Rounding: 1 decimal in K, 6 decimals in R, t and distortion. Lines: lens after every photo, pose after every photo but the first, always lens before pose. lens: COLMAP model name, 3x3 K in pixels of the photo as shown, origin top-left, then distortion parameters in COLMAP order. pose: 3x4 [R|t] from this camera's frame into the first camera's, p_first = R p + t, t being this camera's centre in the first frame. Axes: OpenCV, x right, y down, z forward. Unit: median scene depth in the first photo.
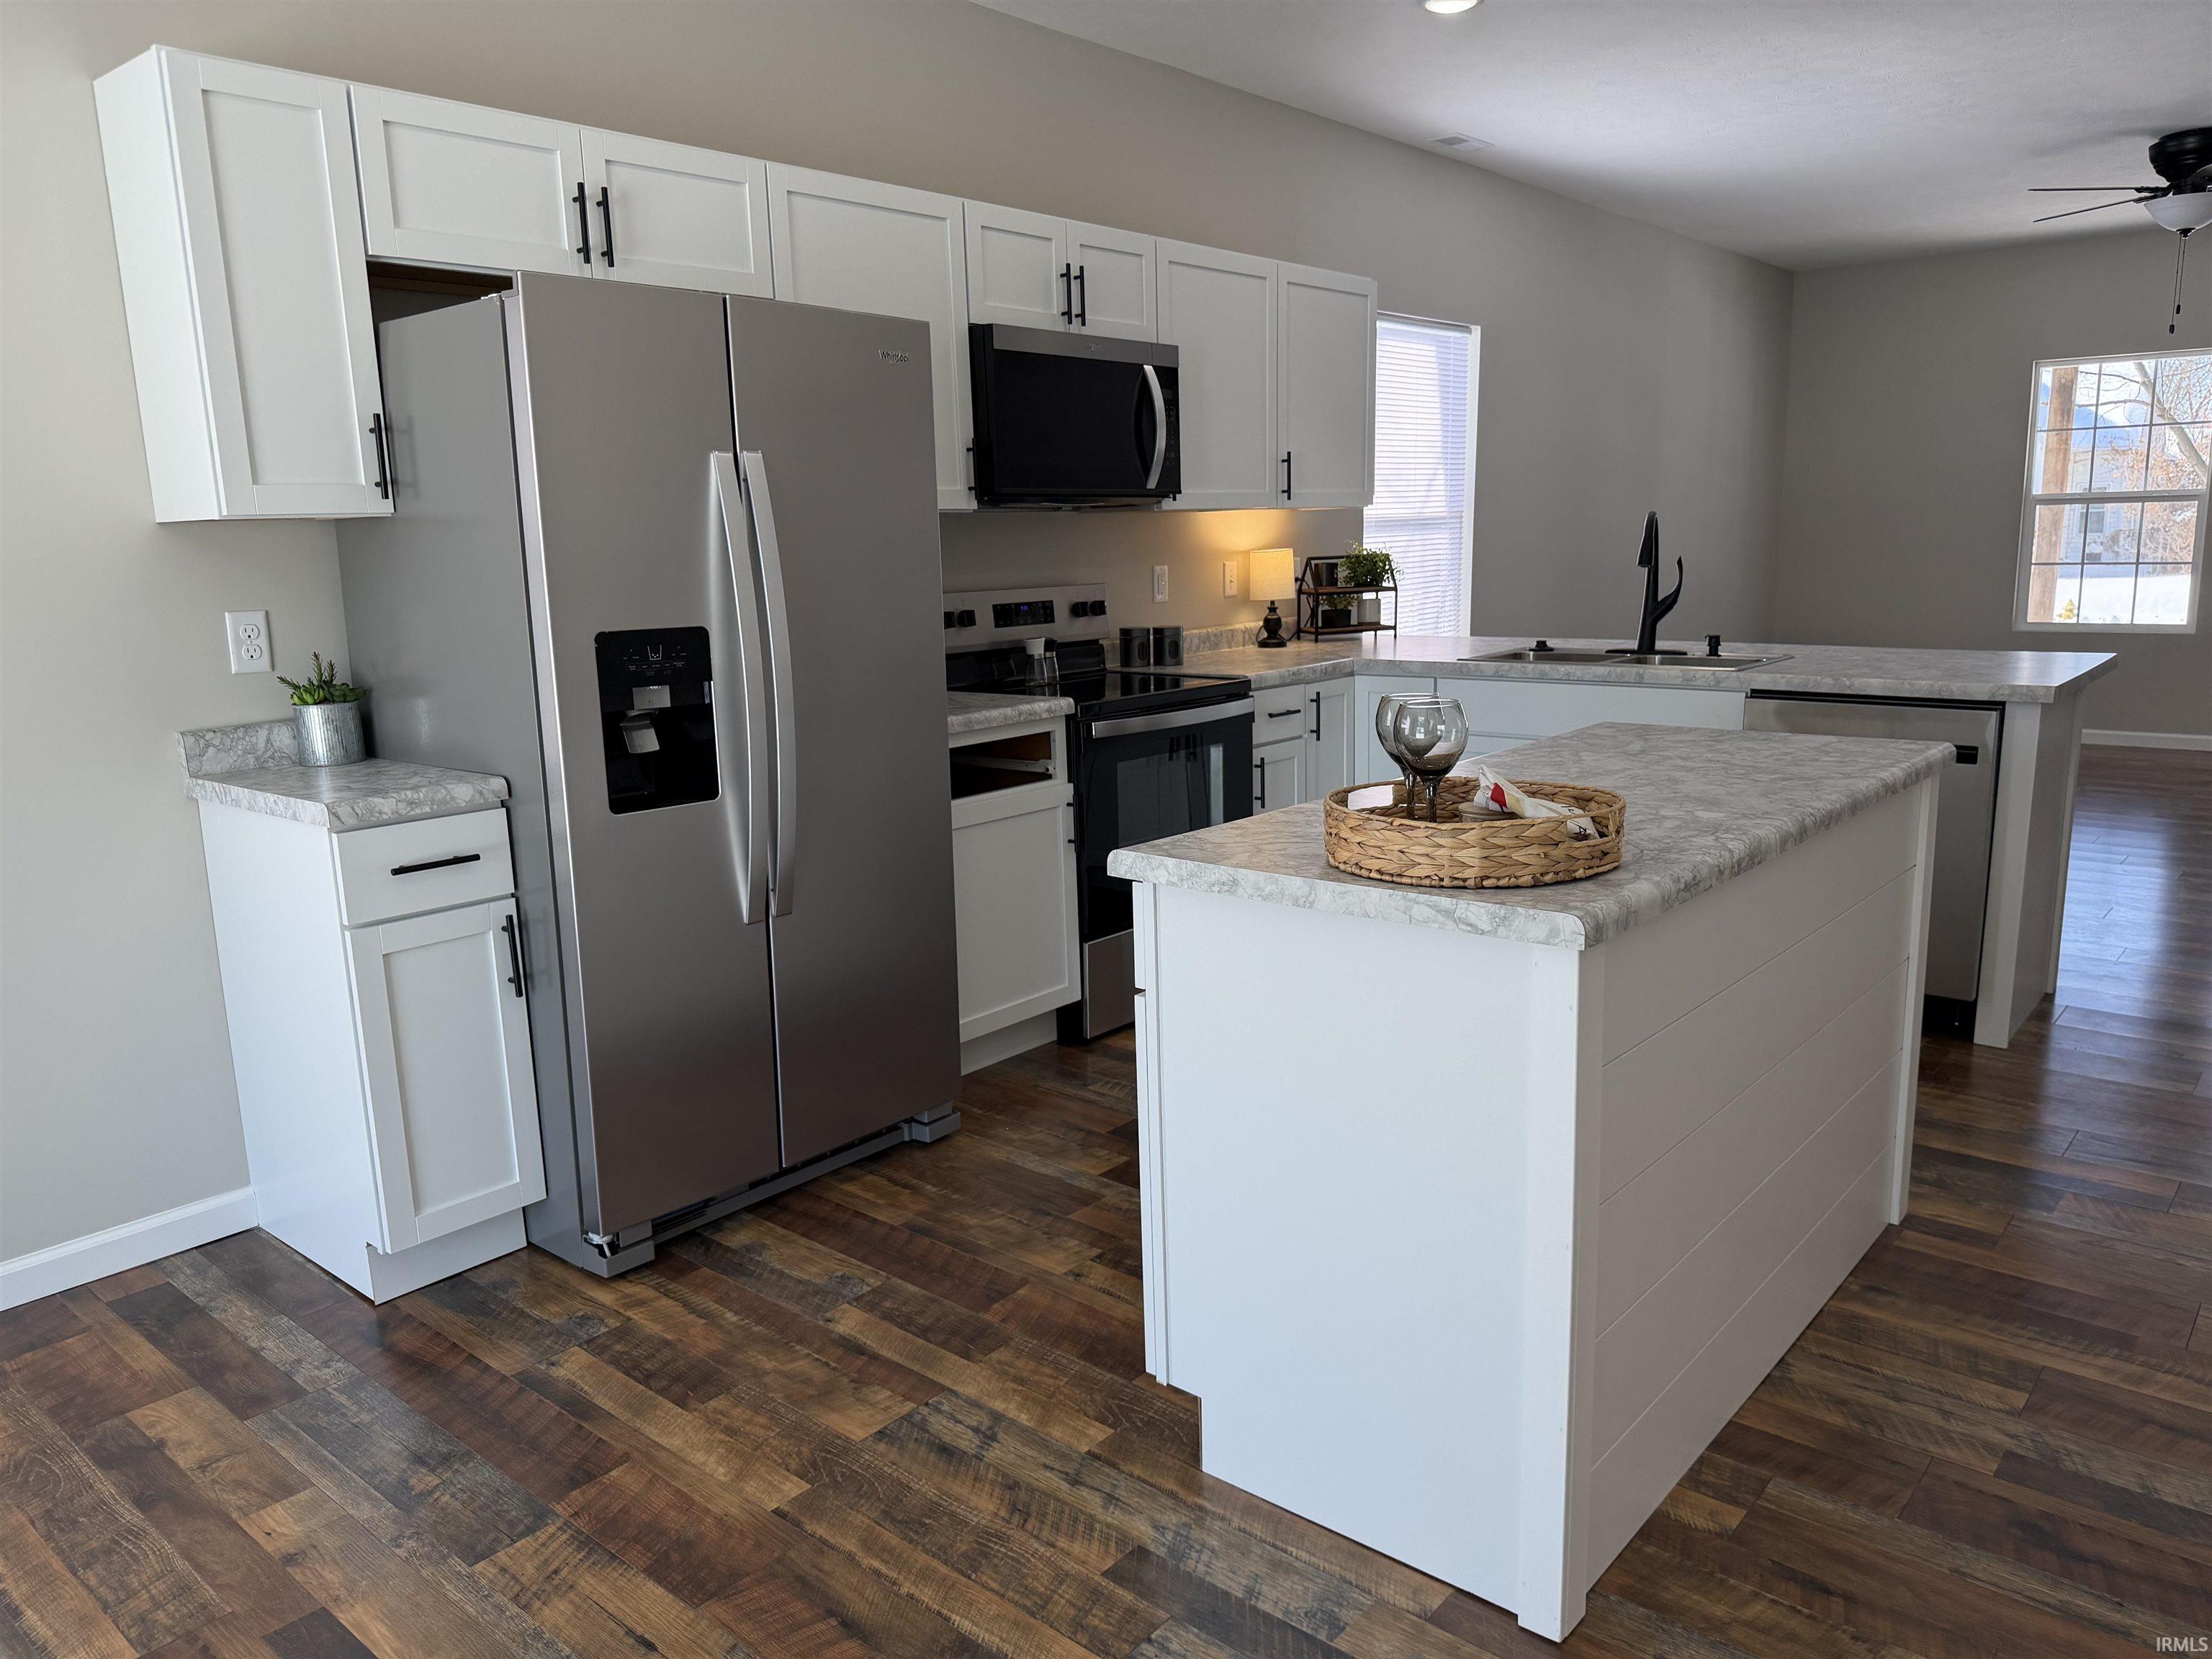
lens RADIAL K [[1553.8, 0, 1109.7], [0, 1553.8, 842.4], [0, 0, 1]] dist [0.003362, -0.000326]
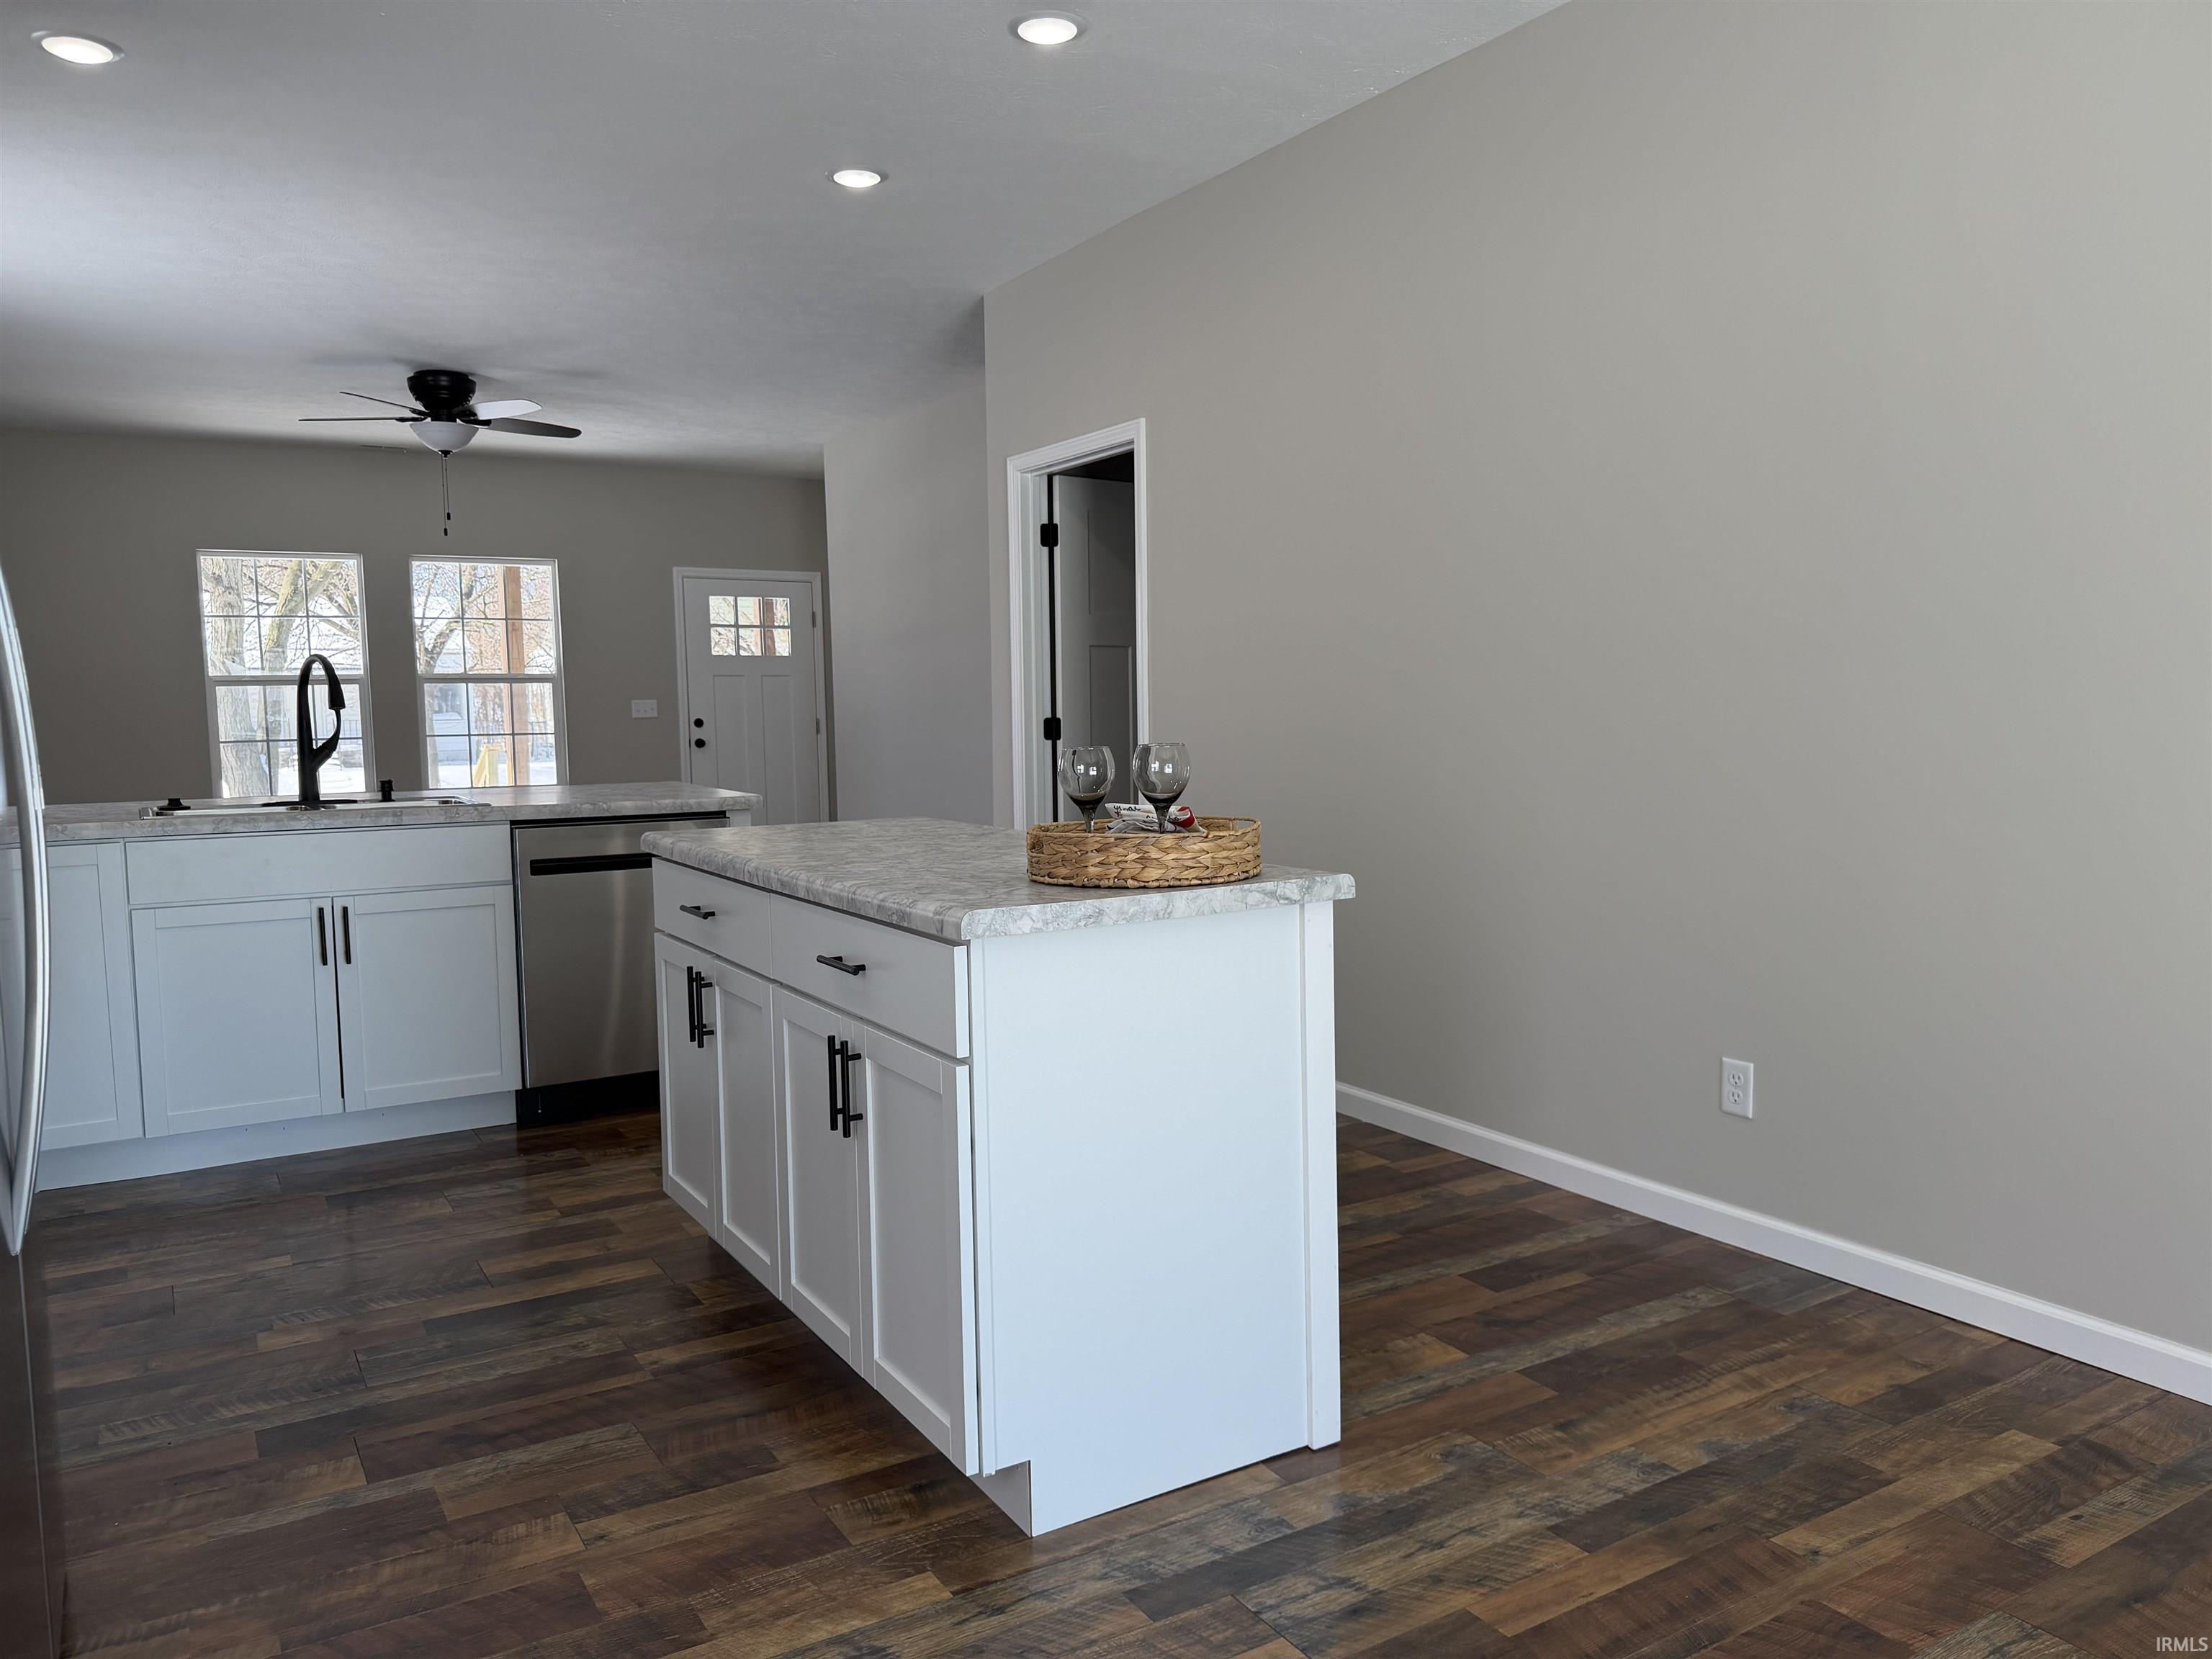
lens RADIAL K [[1561.5, 0, 1105.1], [0, 1561.5, 814.7], [0, 0, 1]] dist [0.038950, 0.000155]
pose [[0.323746, -0.054141, 0.944594, -0.488458], [0.196086, 0.980525, -0.011005, -0.015143], [-0.925602, 0.188784, 0.328057, 0.312766]]
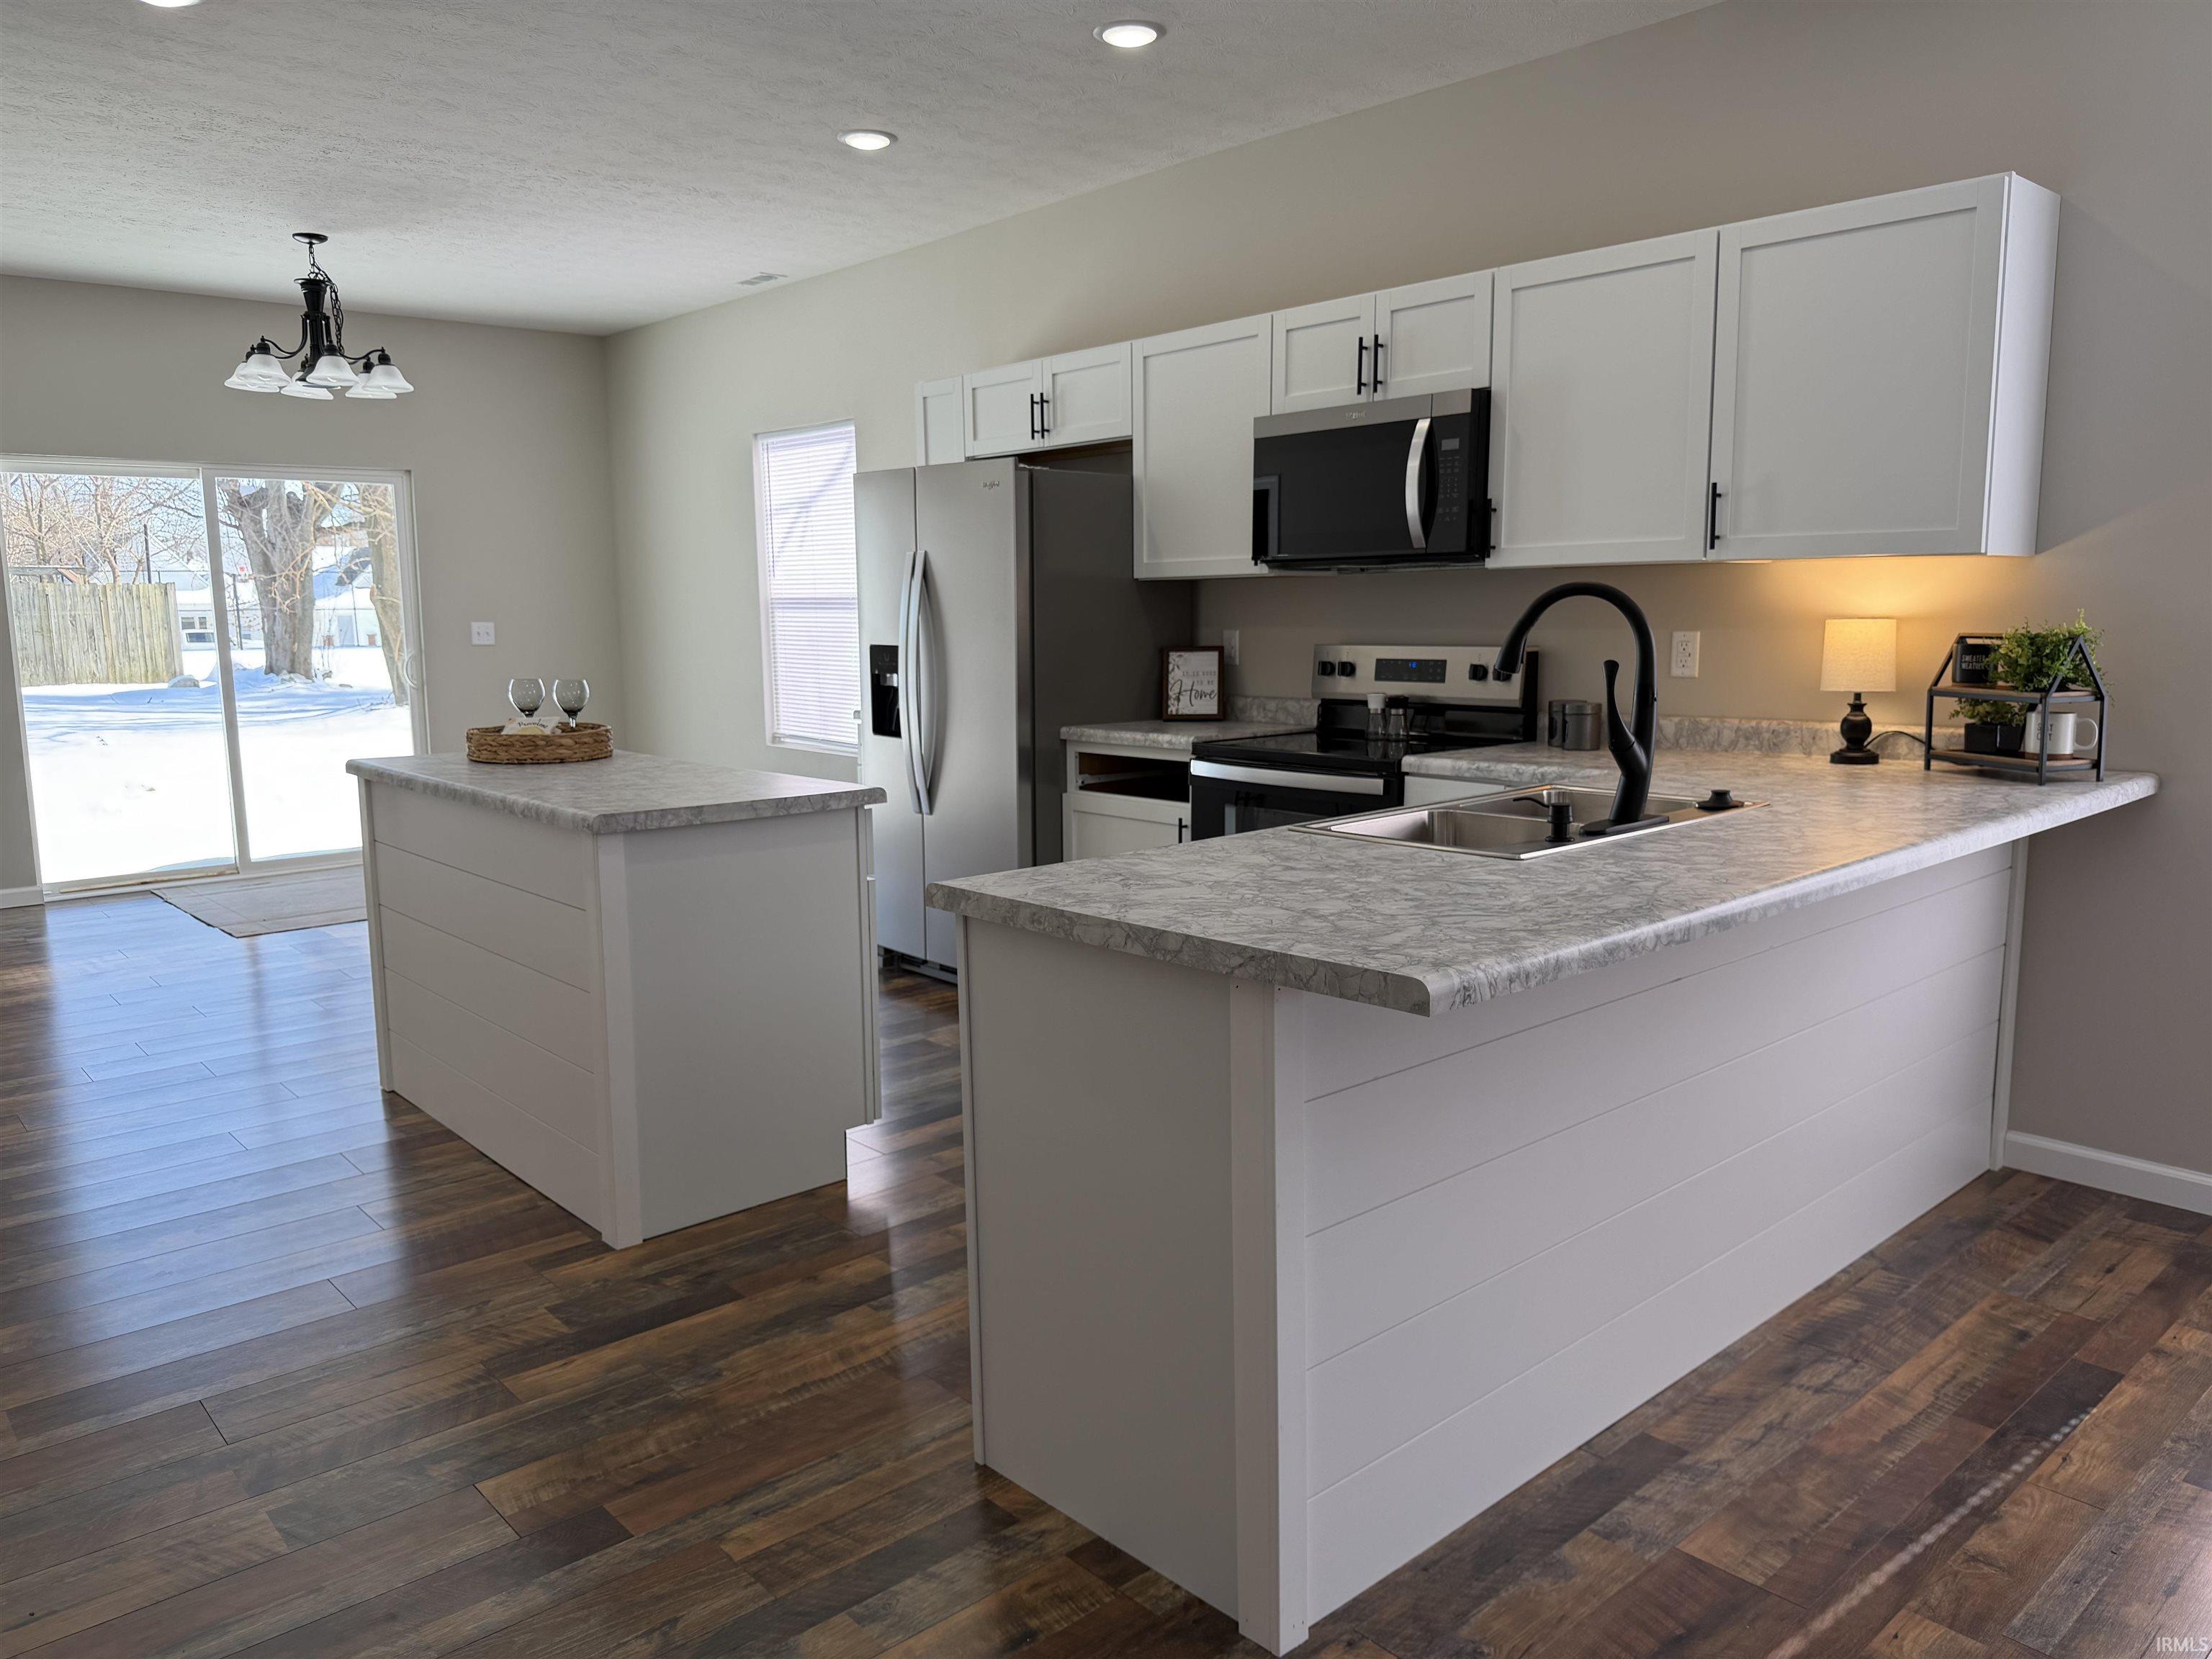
lens RADIAL K [[1561.5, 0, 1105.1], [0, 1561.5, 814.7], [0, 0, 1]] dist [0.038950, 0.000155]
pose [[-0.140572, 0.166709, -0.975934, 1.162170], [-0.173426, 0.966336, 0.190050, -0.252894], [0.974763, 0.195968, -0.106928, 1.089832]]
